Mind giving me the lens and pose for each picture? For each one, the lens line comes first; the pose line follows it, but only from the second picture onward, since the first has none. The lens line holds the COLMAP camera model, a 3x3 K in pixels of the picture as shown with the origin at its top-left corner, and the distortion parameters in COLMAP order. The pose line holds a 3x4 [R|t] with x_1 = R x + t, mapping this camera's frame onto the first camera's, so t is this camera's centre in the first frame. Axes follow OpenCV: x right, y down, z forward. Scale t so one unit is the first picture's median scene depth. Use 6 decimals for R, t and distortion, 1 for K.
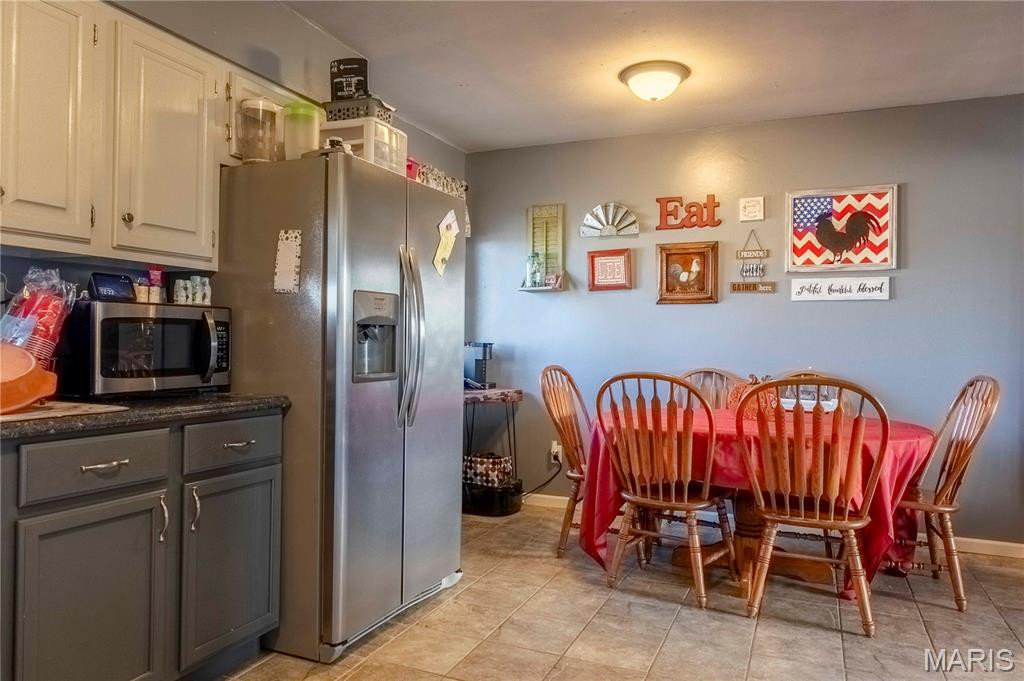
lens RADIAL K [[708.8, 0, 512.0], [0, 708.8, 340.5], [0, 0, 1]] dist [0.004463, 0.003428]
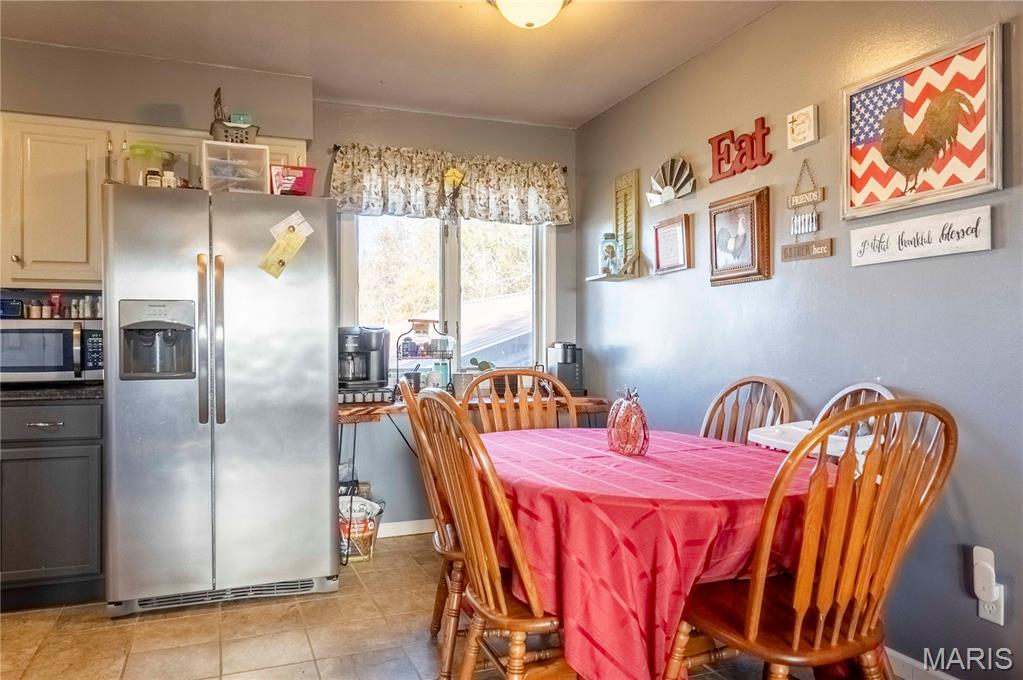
lens RADIAL K [[737.4, 0, 511.5], [0, 737.4, 340.0], [0, 0, 1]] dist [-0.000566, 0.000966]
pose [[0.703536, -0.016809, -0.710461, 0.644678], [0.013282, 0.999857, -0.010504, 0.008898], [0.710536, -0.002047, 0.703658, 0.362435]]
